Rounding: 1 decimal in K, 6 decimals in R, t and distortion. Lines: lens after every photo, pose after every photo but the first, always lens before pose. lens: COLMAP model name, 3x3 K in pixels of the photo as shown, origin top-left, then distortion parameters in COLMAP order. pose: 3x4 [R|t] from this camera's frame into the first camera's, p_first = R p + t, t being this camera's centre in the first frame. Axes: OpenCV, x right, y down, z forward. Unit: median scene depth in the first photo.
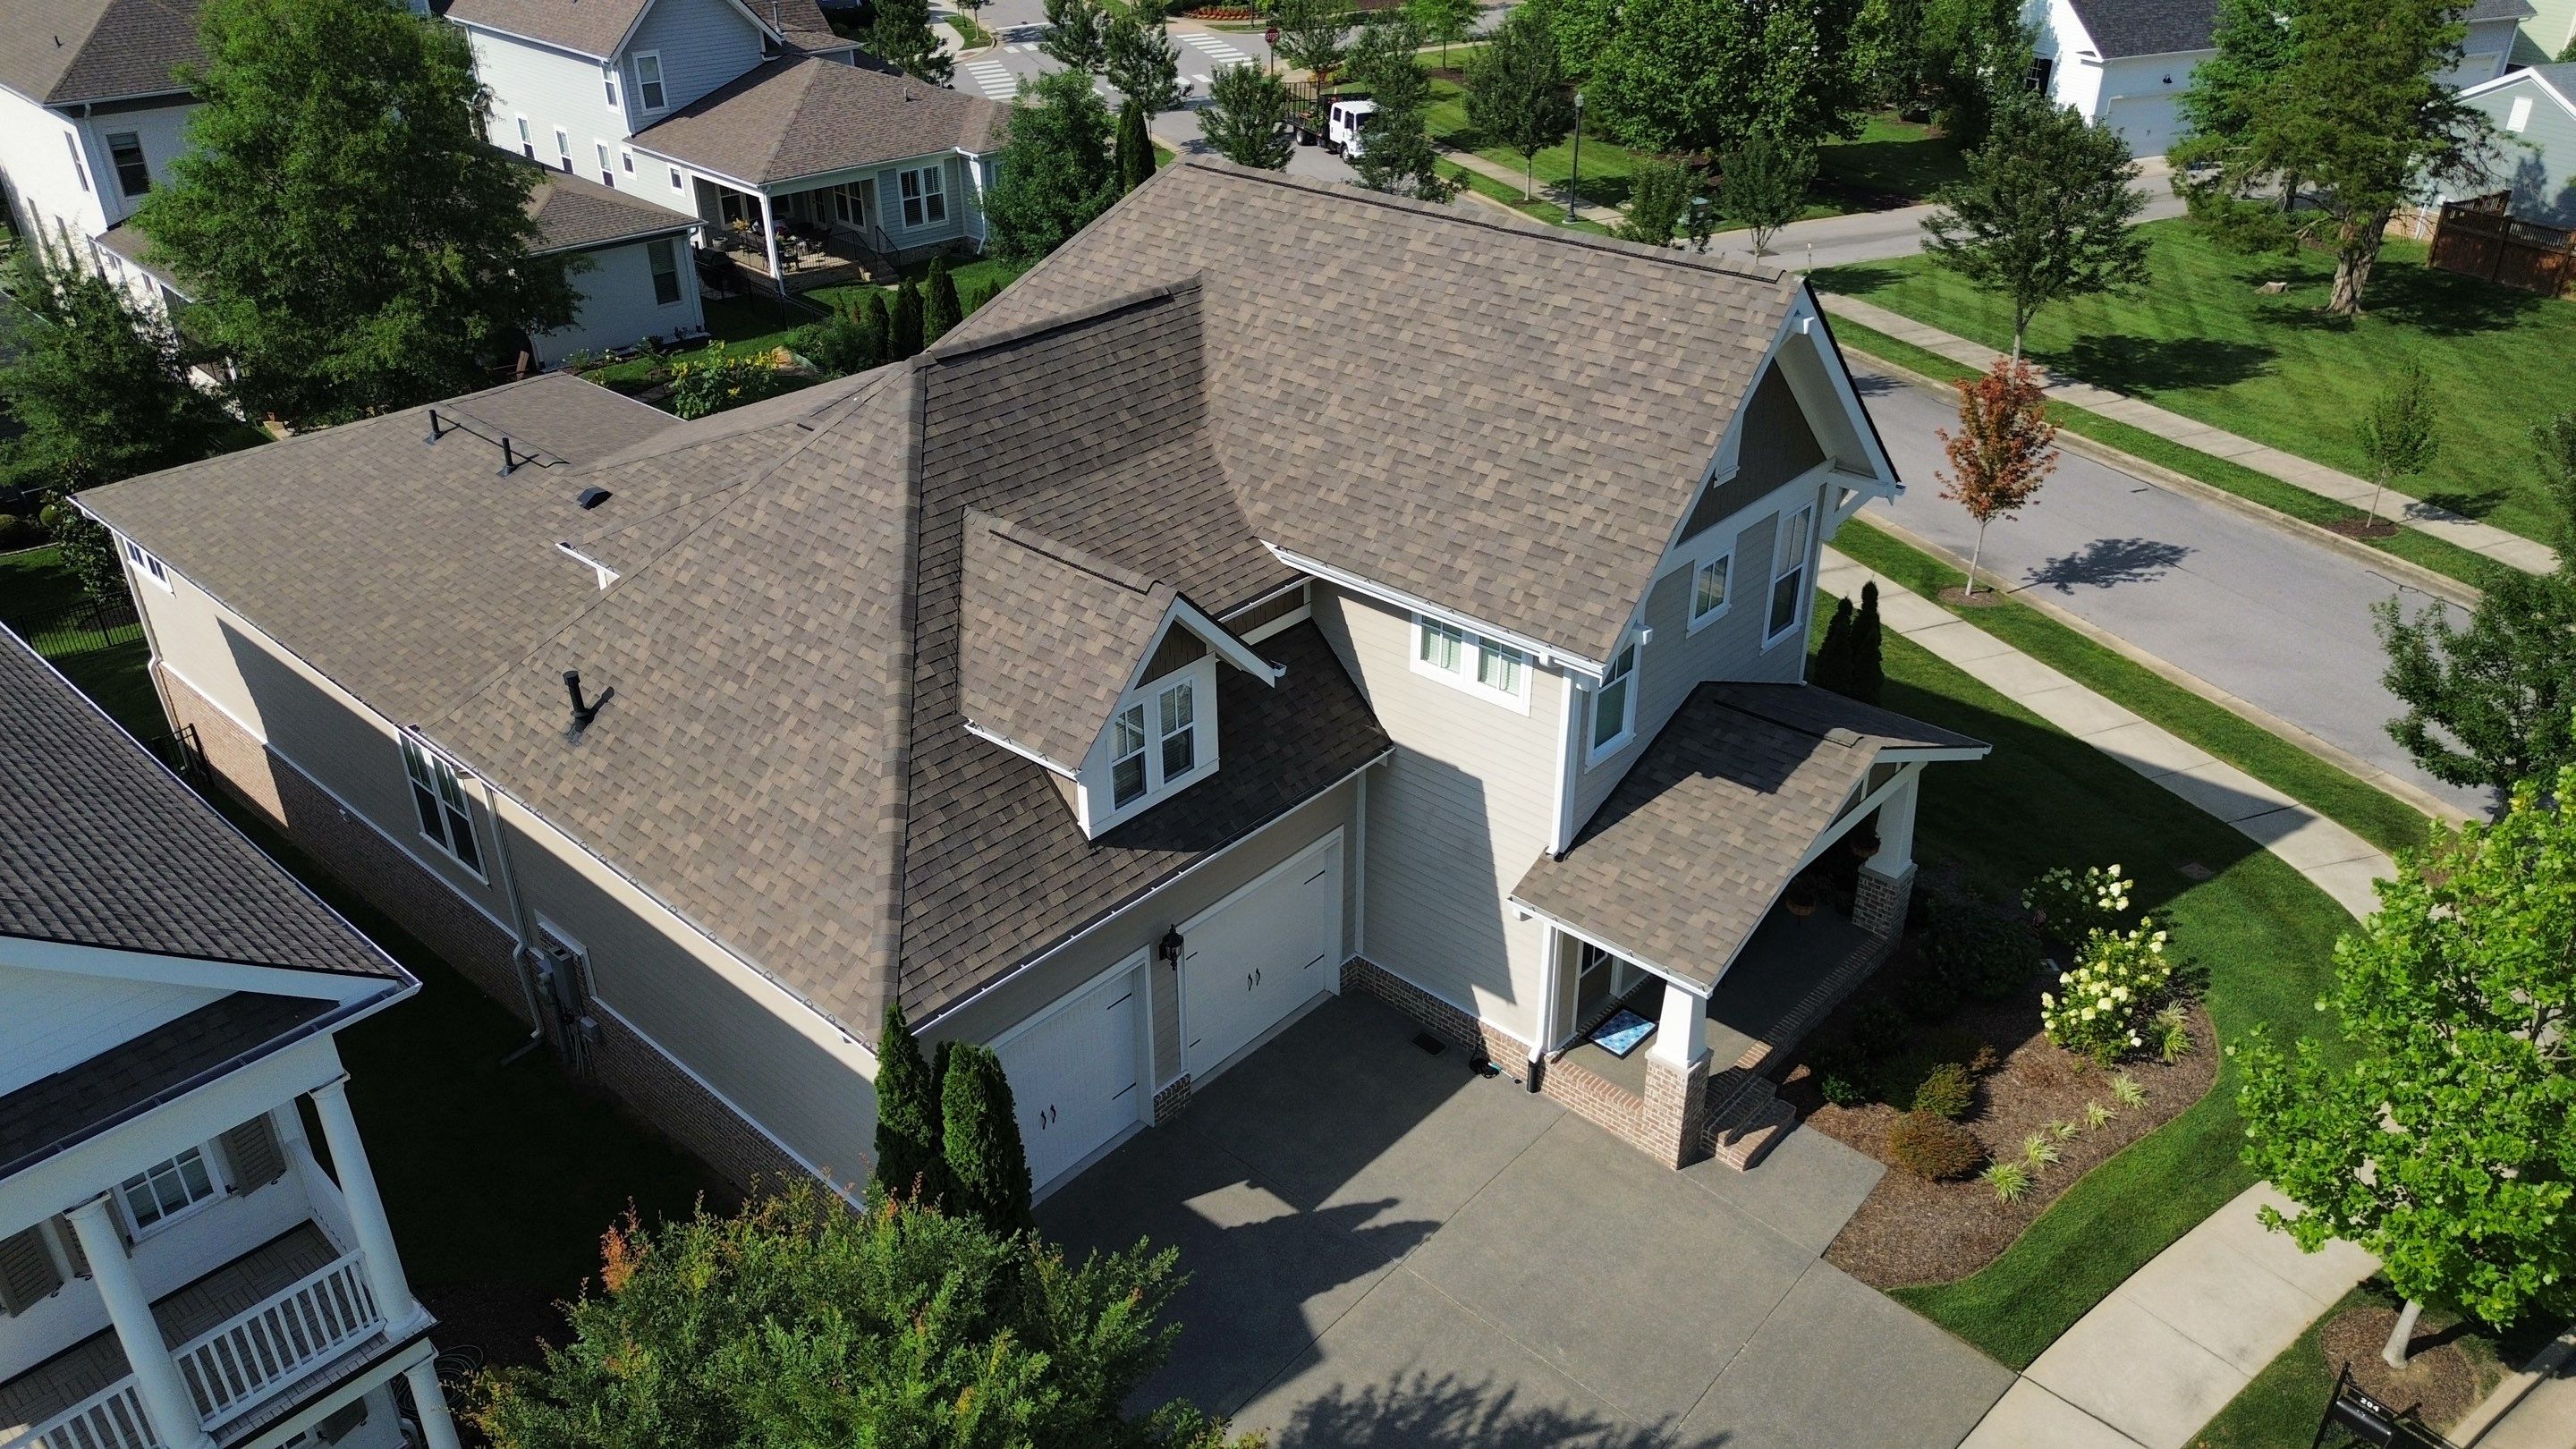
lens RADIAL K [[1820.0, 0, 1284.1], [0, 1820.0, 724.4], [0, 0, 1]] dist [0.121566, -0.171859]
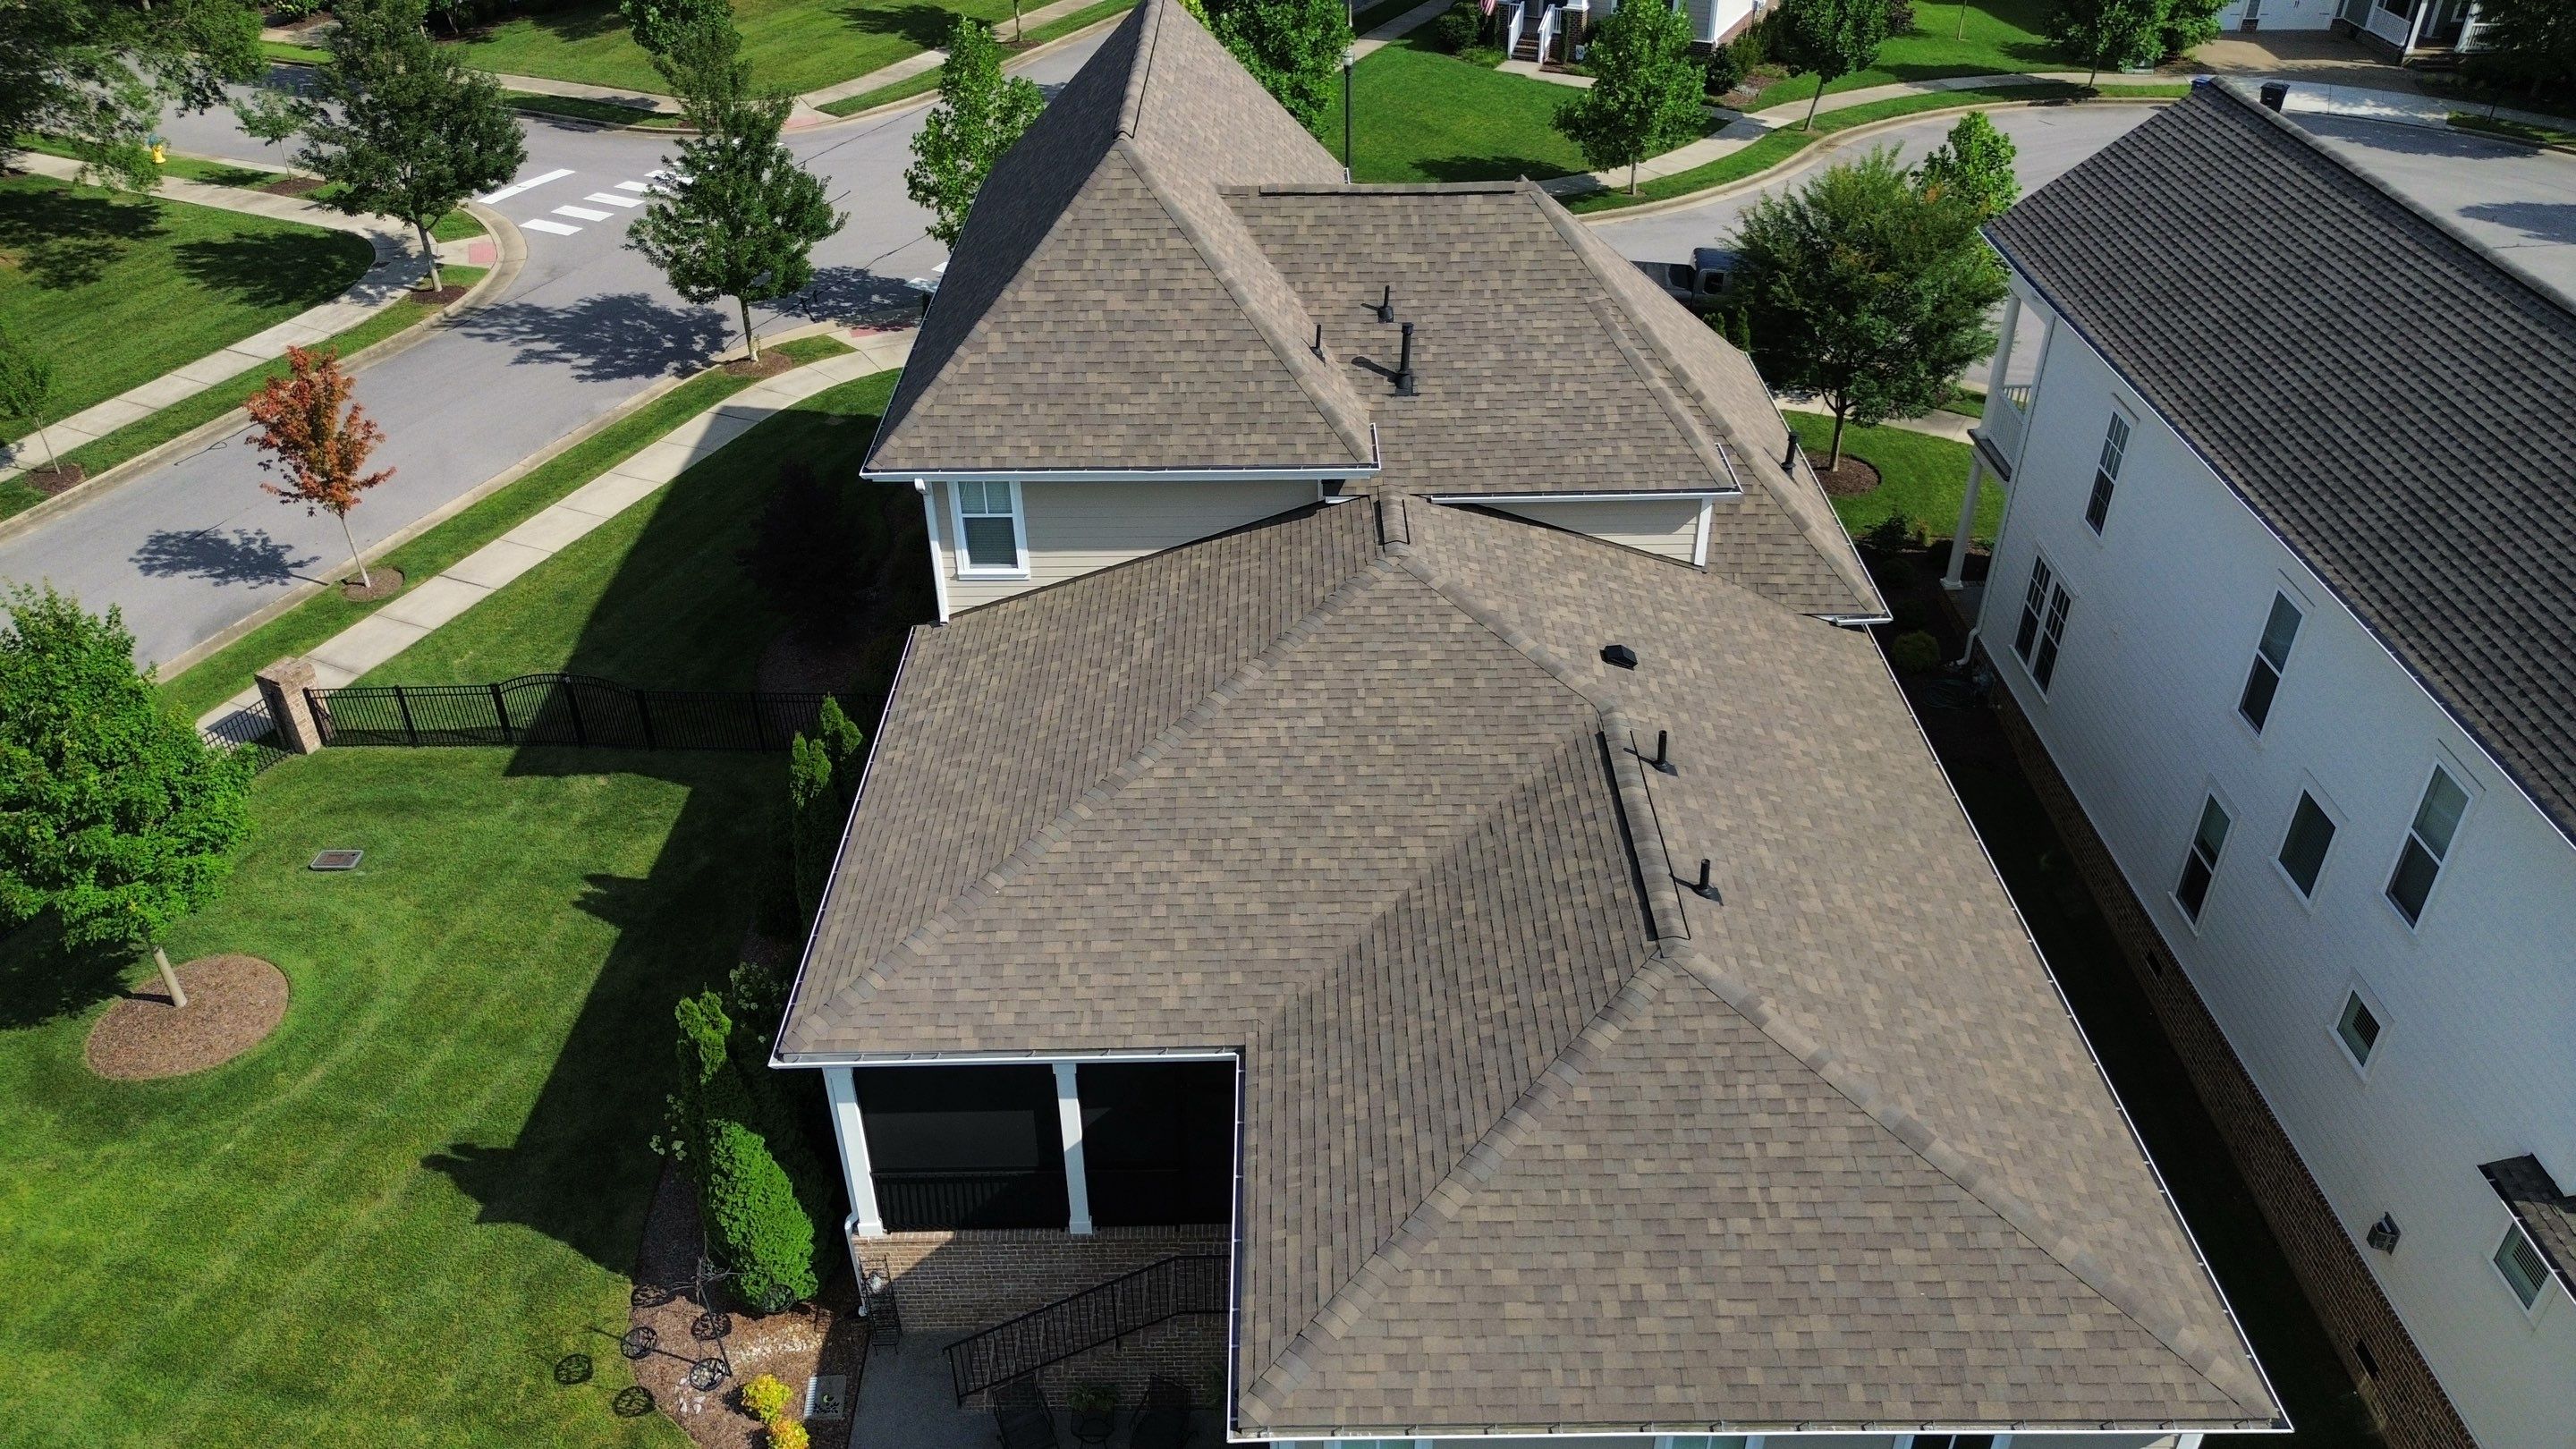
lens RADIAL K [[1837.3, 0, 1296.4], [0, 1837.3, 723.1], [0, 0, 1]] dist [0.075149, -0.075645]
pose [[-0.680588, -0.395393, 0.616818, -1.031097], [0.367233, 0.544397, 0.754170, -1.022945], [-0.633987, 0.739795, -0.225309, 1.668009]]
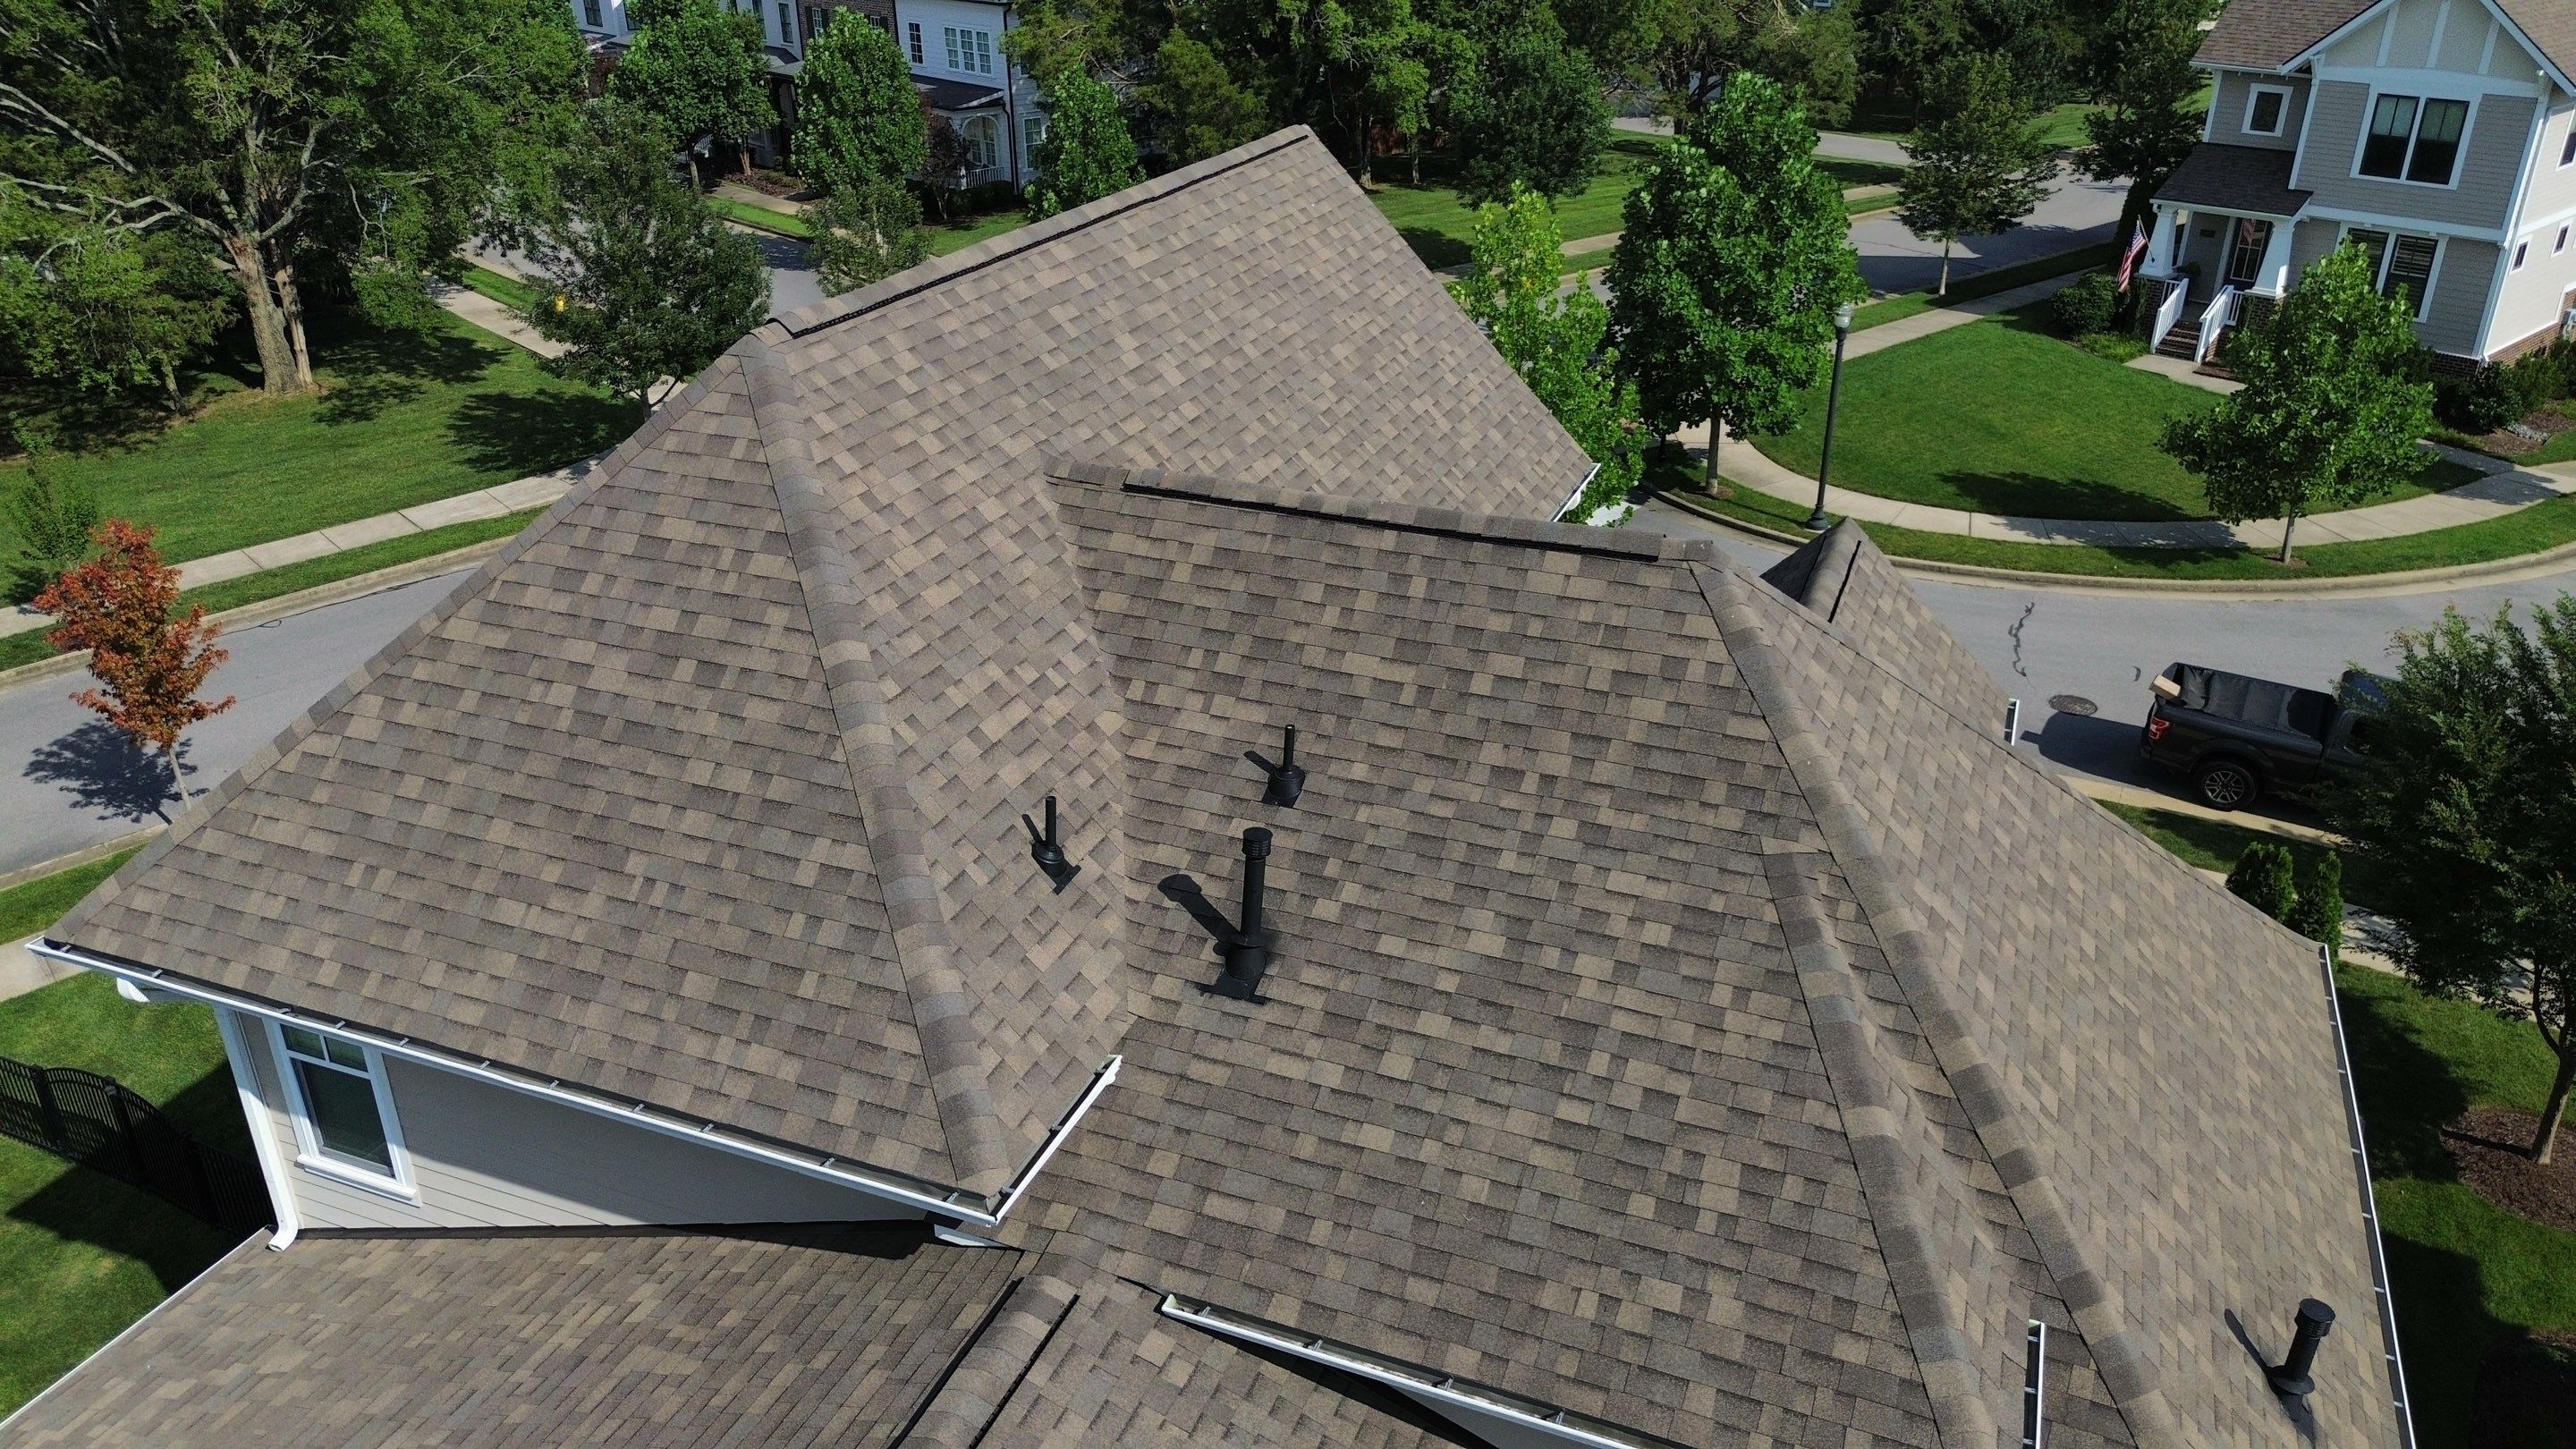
lens RADIAL K [[1824.7, 0, 1282.6], [0, 1824.7, 717.1], [0, 0, 1]] dist [0.099981, -0.108143]
pose [[-0.343038, -0.401158, 0.849351, -0.637889], [0.463334, 0.714296, 0.524503, -0.502683], [-0.817096, 0.573458, -0.059161, 1.160218]]
